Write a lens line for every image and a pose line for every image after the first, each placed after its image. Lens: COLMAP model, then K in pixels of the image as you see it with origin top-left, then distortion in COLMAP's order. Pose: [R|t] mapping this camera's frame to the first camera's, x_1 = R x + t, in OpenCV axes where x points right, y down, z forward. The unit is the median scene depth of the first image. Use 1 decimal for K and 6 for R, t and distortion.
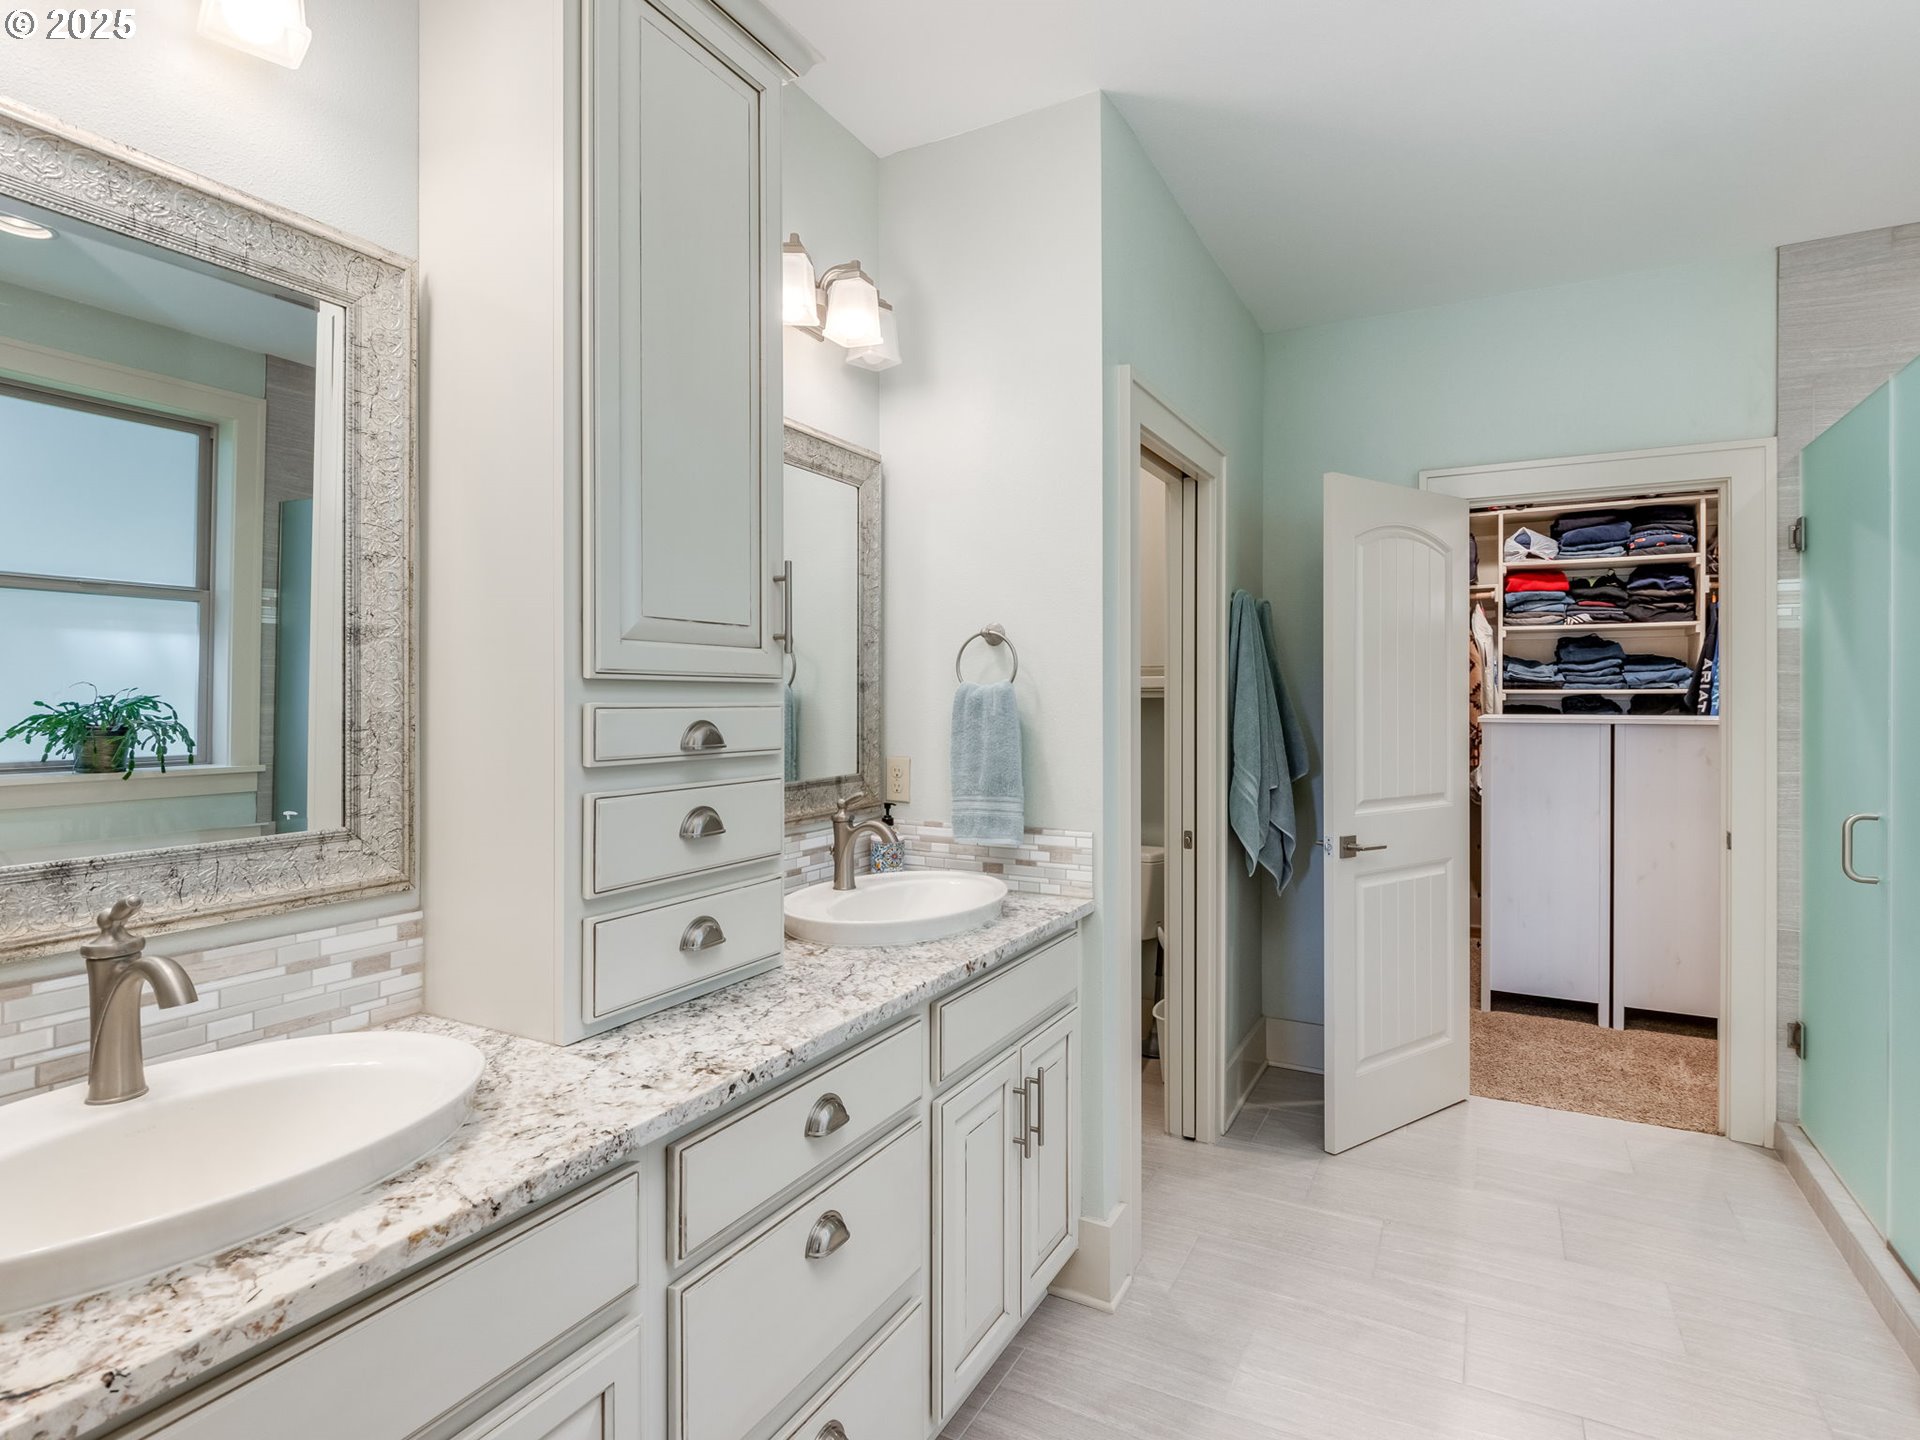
lens RADIAL K [[1007.4, 0, 957.6], [0, 1007.4, 700.8], [0, 0, 1]] dist [-0.000807, -0.002296]
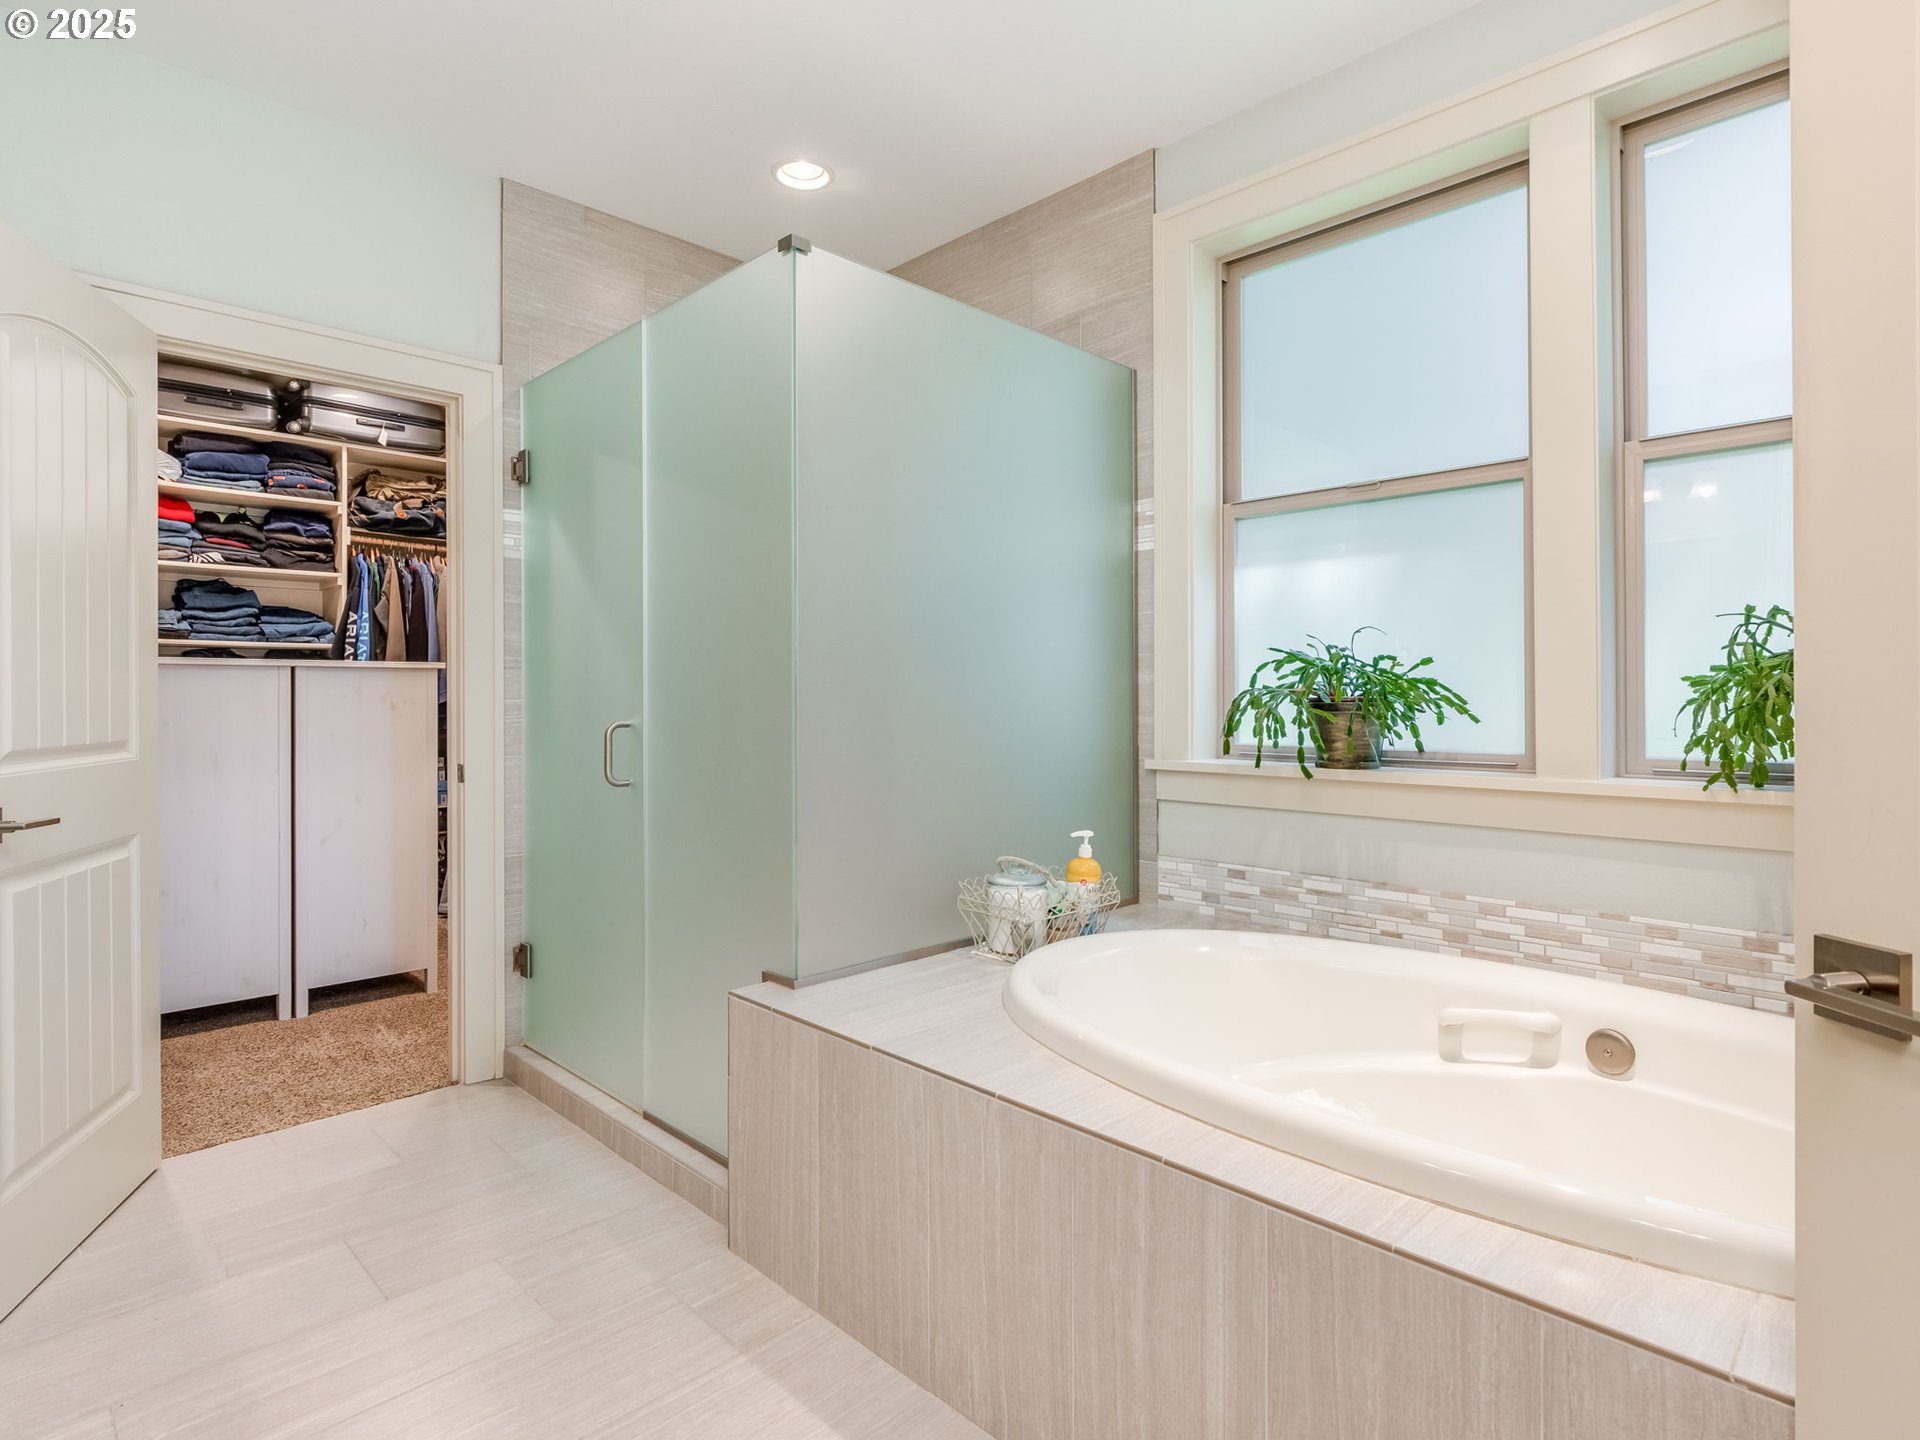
lens RADIAL K [[1007.4, 0, 951.1], [0, 1007.4, 694.4], [0, 0, 1]] dist [-0.000807, -0.002296]
pose [[0.297173, 0.000255, 0.954824, -0.006562], [0.003421, 0.999993, -0.001332, 0.038407], [-0.954818, 0.003663, 0.297170, 0.155032]]
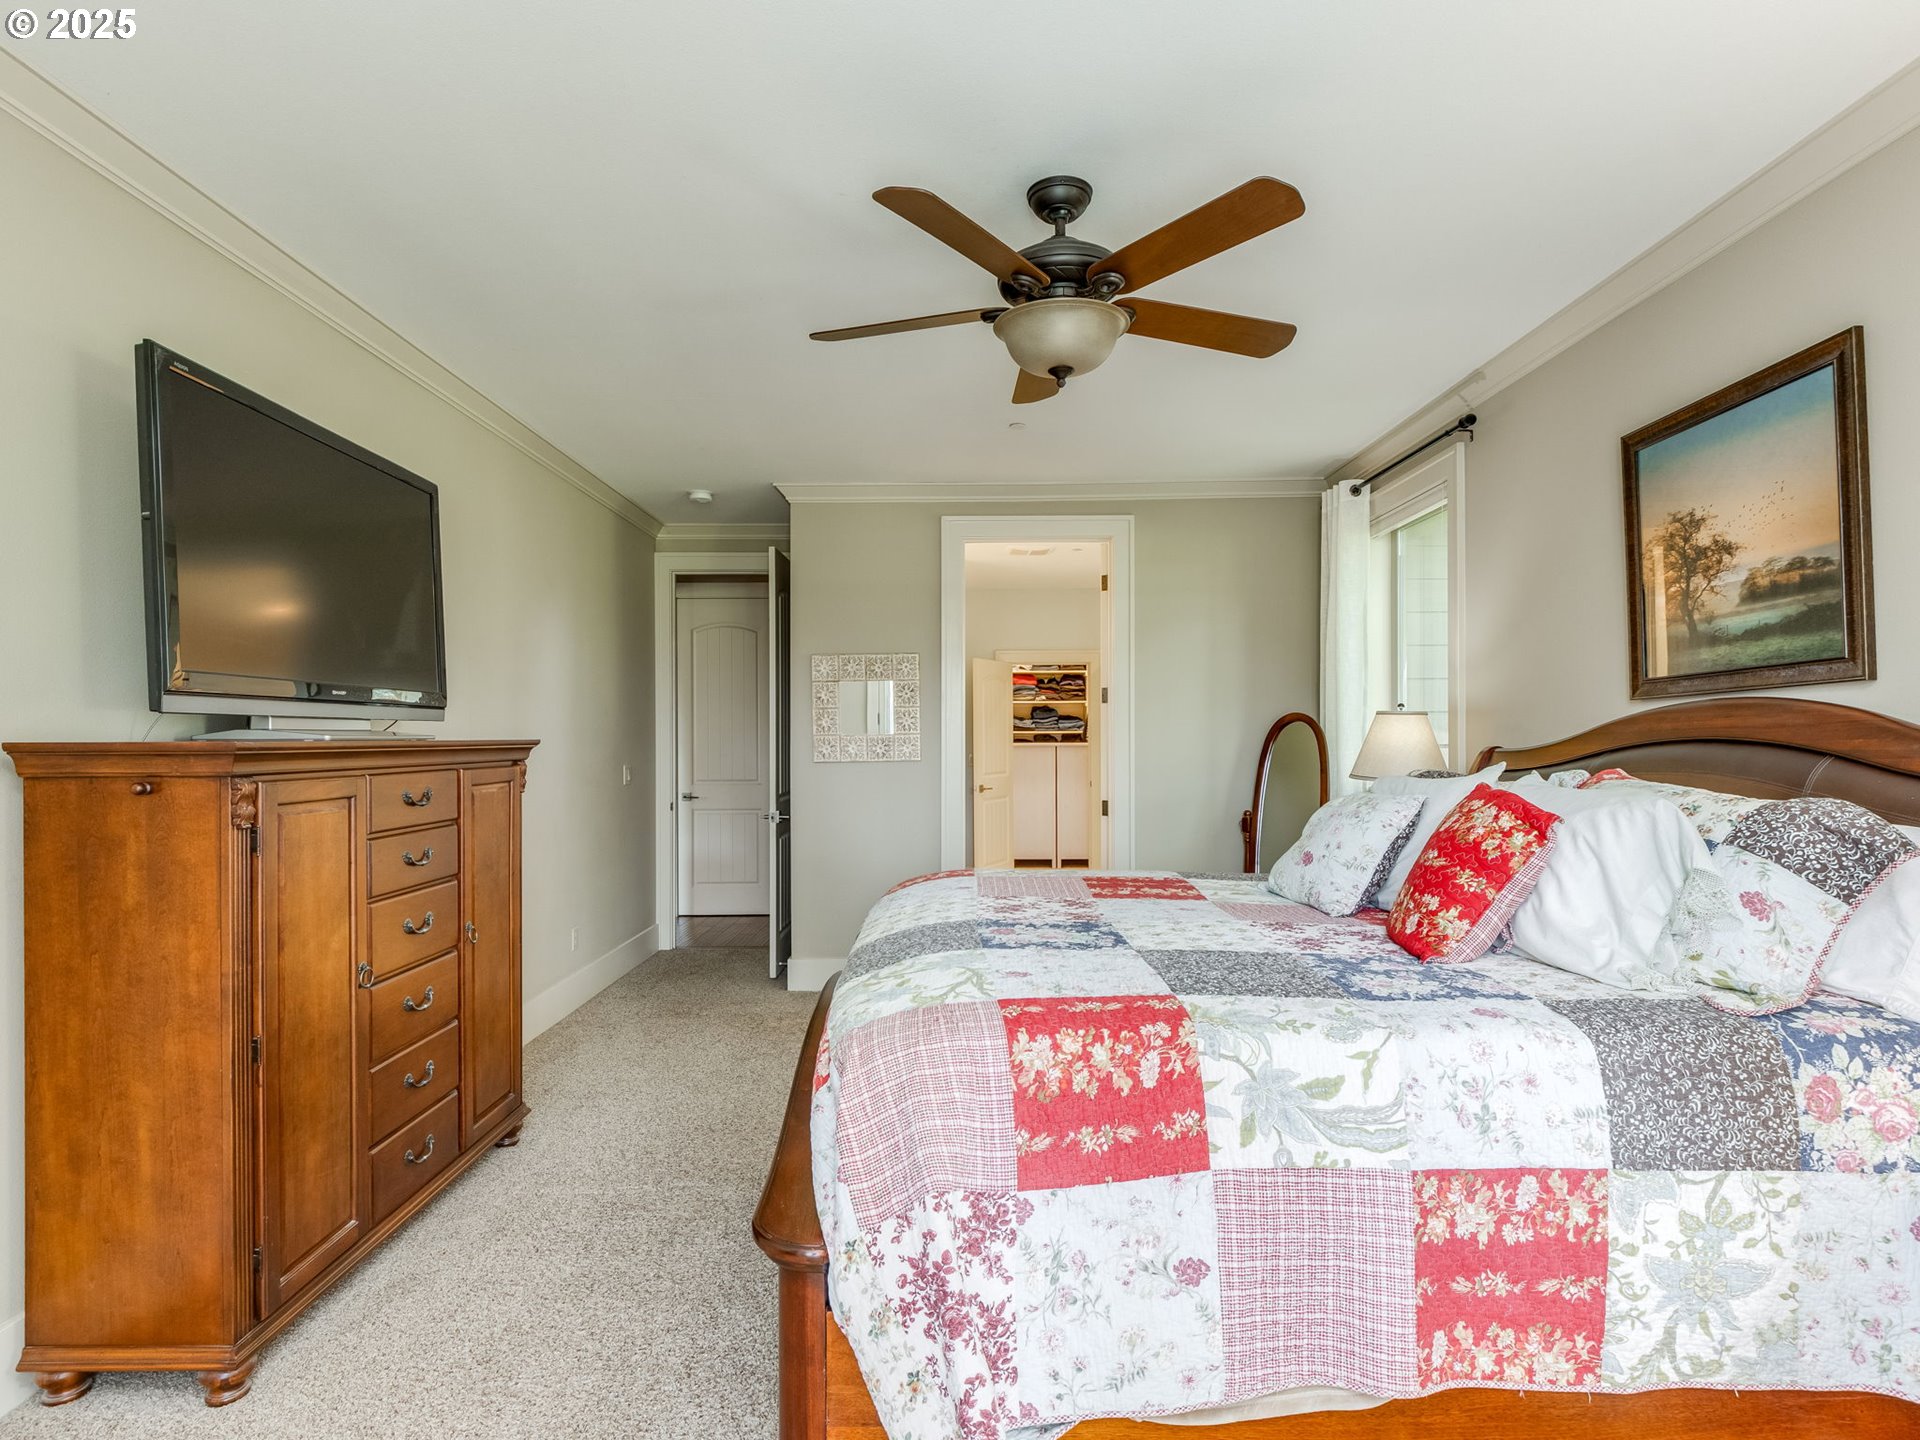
lens RADIAL K [[1007.4, 0, 962.2], [0, 1007.4, 728.4], [0, 0, 1]] dist [-0.000807, -0.002296]
pose [[0.873353, 0.008943, 0.487005, -0.586688], [-0.004192, 0.999932, -0.010845, 0.006777], [-0.487069, 0.007430, 0.873332, -0.808668]]
